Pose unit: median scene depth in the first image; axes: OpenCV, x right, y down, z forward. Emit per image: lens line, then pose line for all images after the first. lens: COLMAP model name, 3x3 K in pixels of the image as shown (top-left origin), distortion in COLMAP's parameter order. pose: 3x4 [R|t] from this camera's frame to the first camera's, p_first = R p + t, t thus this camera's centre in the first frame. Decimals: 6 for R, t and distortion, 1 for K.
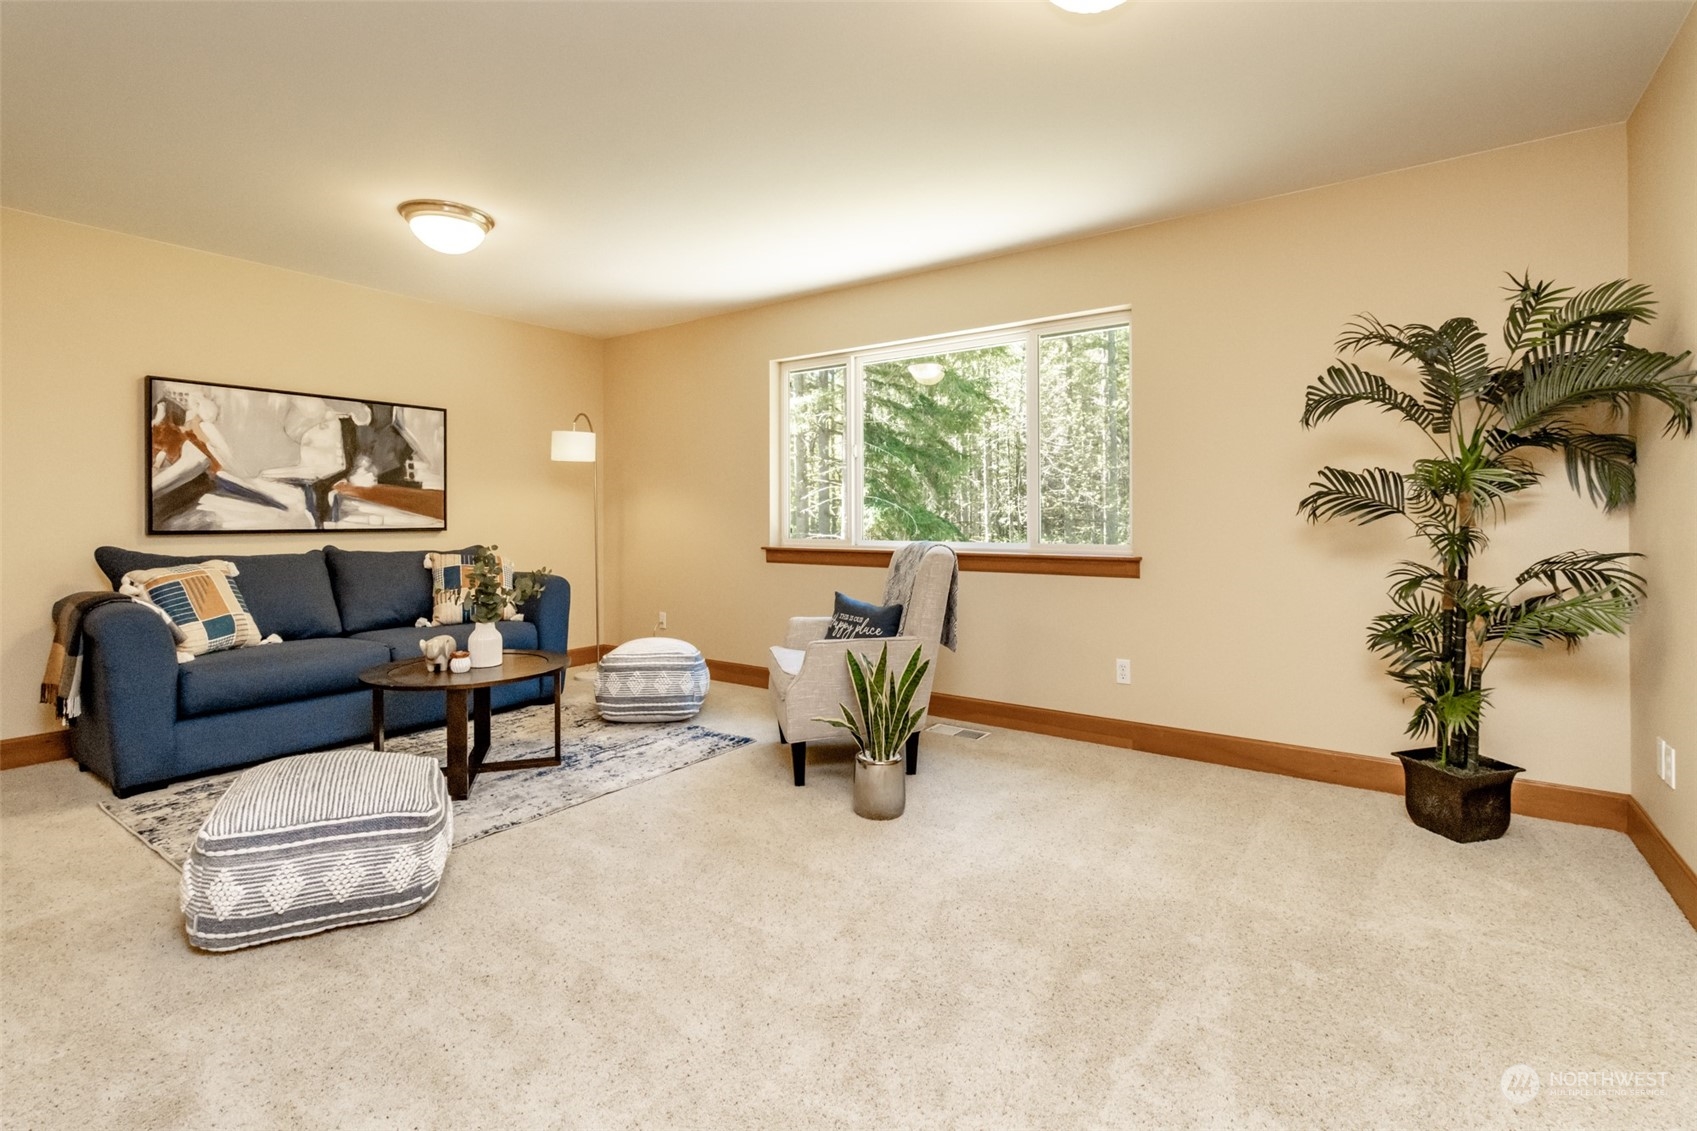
lens RADIAL K [[783.9, 0, 849.4], [0, 783.9, 546.6], [0, 0, 1]] dist [-0.000576, -0.000033]
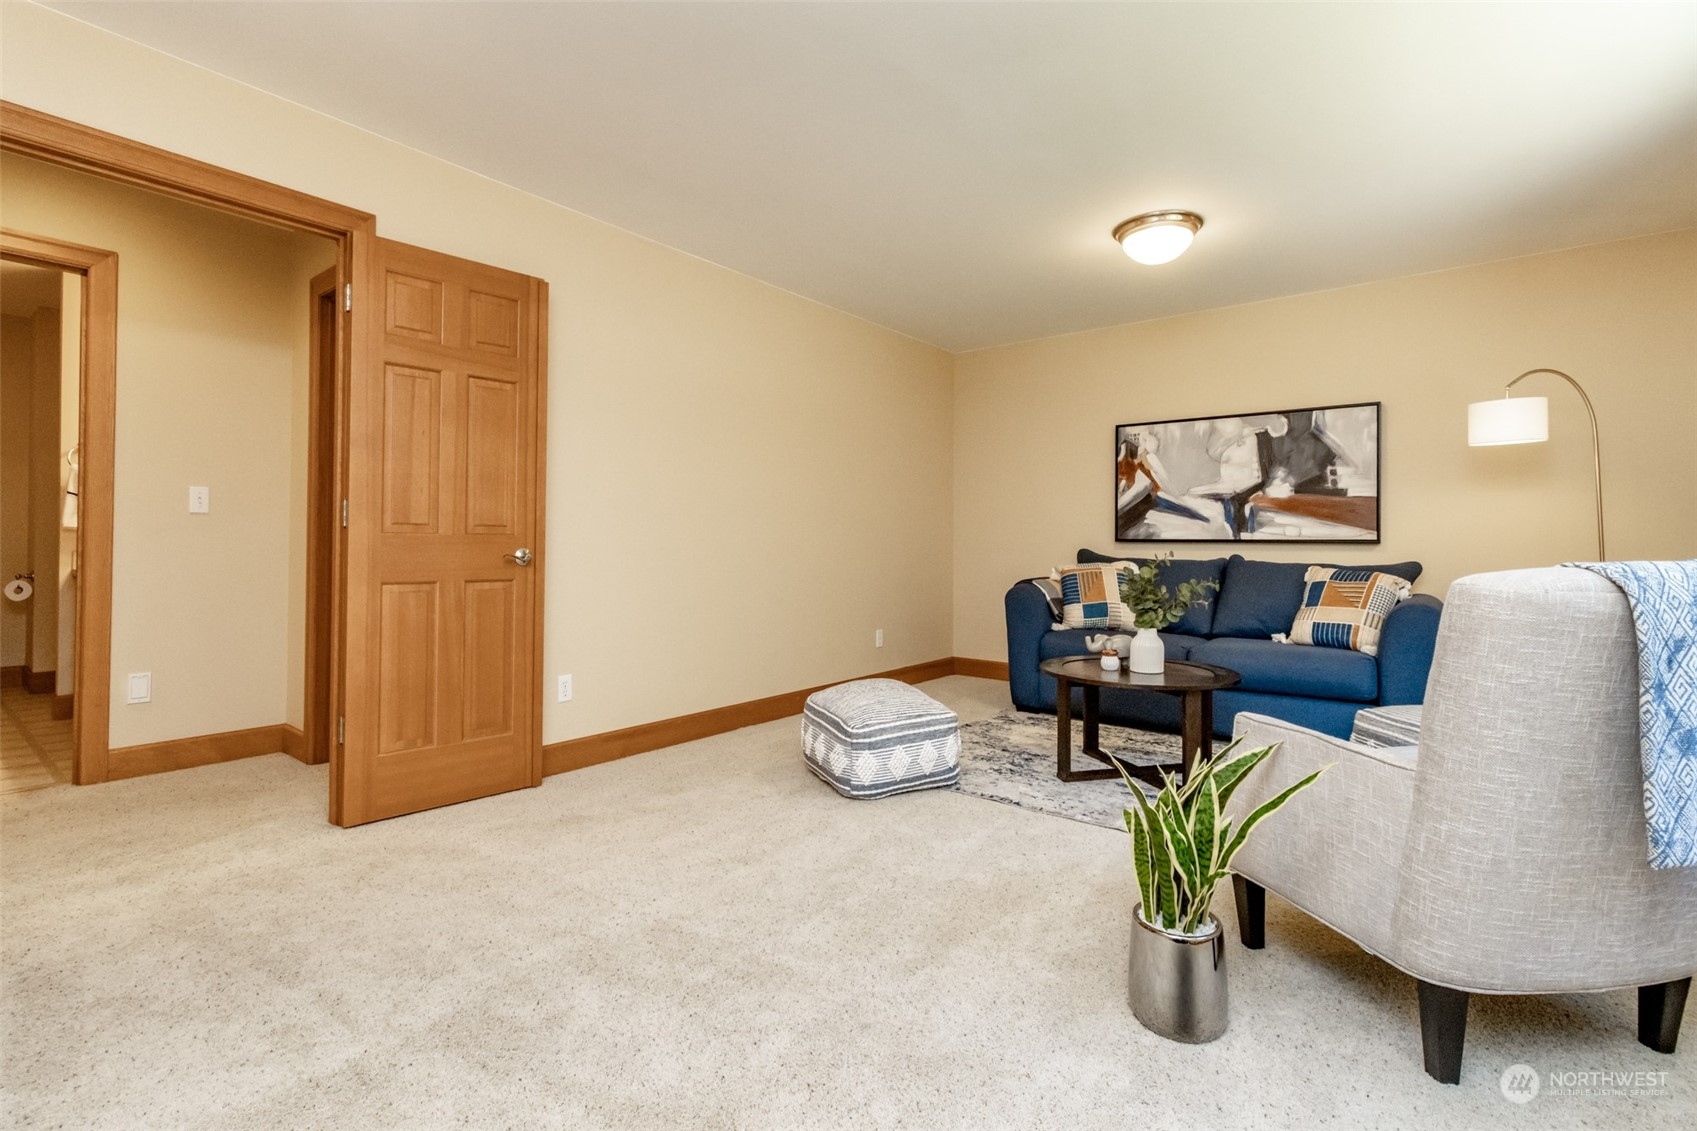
lens RADIAL K [[783.9, 0, 849.4], [0, 783.9, 546.6], [0, 0, 1]] dist [-0.000576, -0.000033]
pose [[-0.054747, 0.005571, -0.998485, 0.426158], [-0.044993, 0.998955, 0.008041, 0.002780], [0.997486, 0.045365, -0.054439, 0.531487]]
